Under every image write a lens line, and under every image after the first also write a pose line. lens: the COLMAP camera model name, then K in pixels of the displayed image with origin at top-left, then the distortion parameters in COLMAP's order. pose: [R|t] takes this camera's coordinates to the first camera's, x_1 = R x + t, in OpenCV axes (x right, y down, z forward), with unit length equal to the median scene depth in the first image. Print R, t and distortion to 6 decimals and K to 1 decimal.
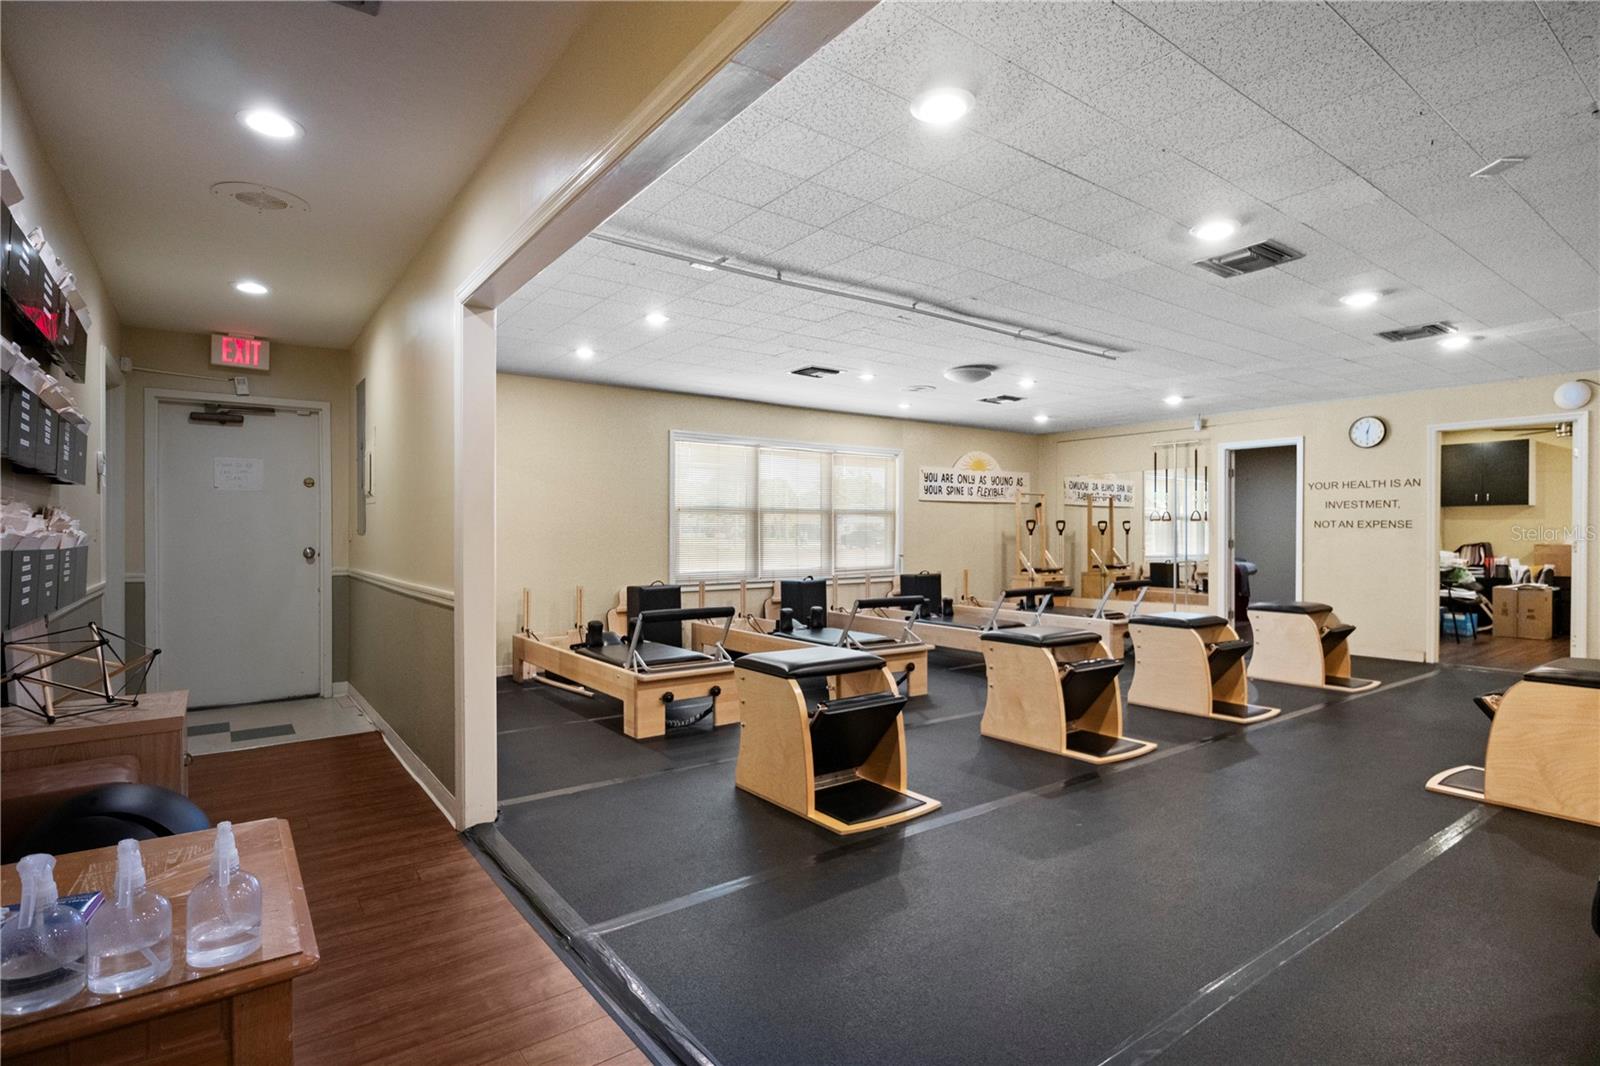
lens RADIAL K [[804.4, 0, 791.3], [0, 804.4, 534.3], [0, 0, 1]] dist [-0.013749, 0.003152]
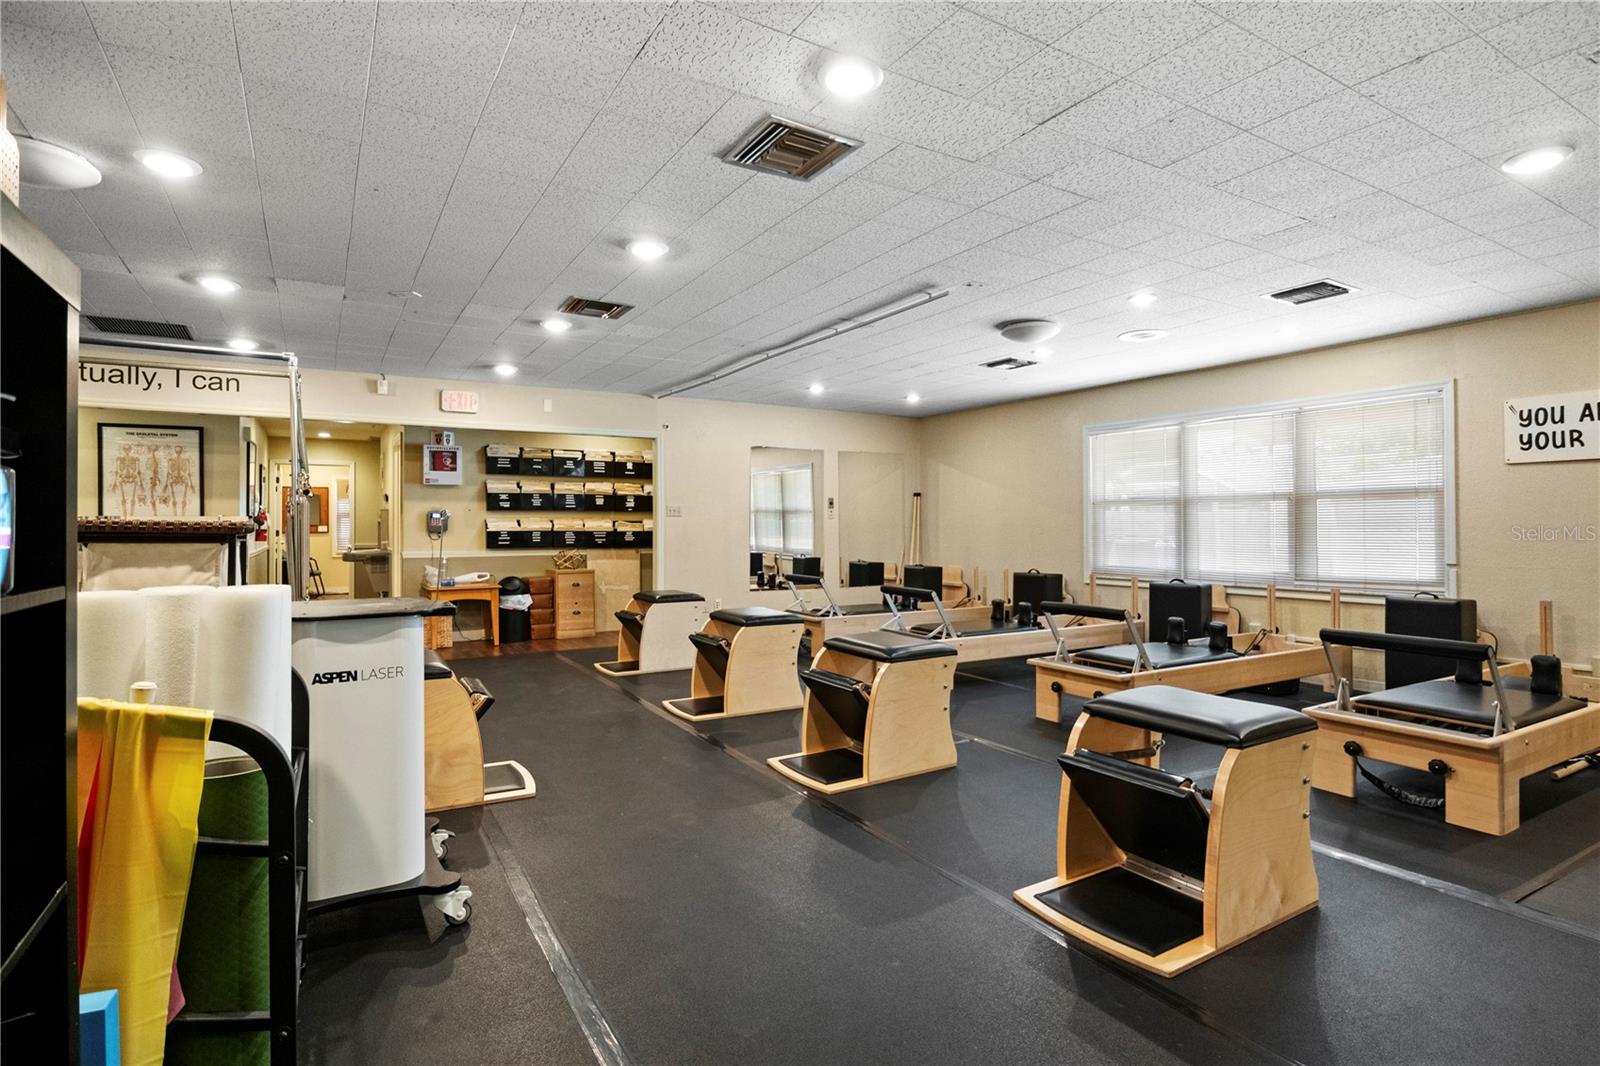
lens RADIAL K [[804.4, 0, 787.4], [0, 804.4, 529.4], [0, 0, 1]] dist [-0.013749, 0.003152]
pose [[-0.100736, 0.004009, -0.994905, 0.778560], [-0.001400, 0.999990, 0.004171, -0.000765], [0.994912, 0.001813, -0.100729, 0.620209]]
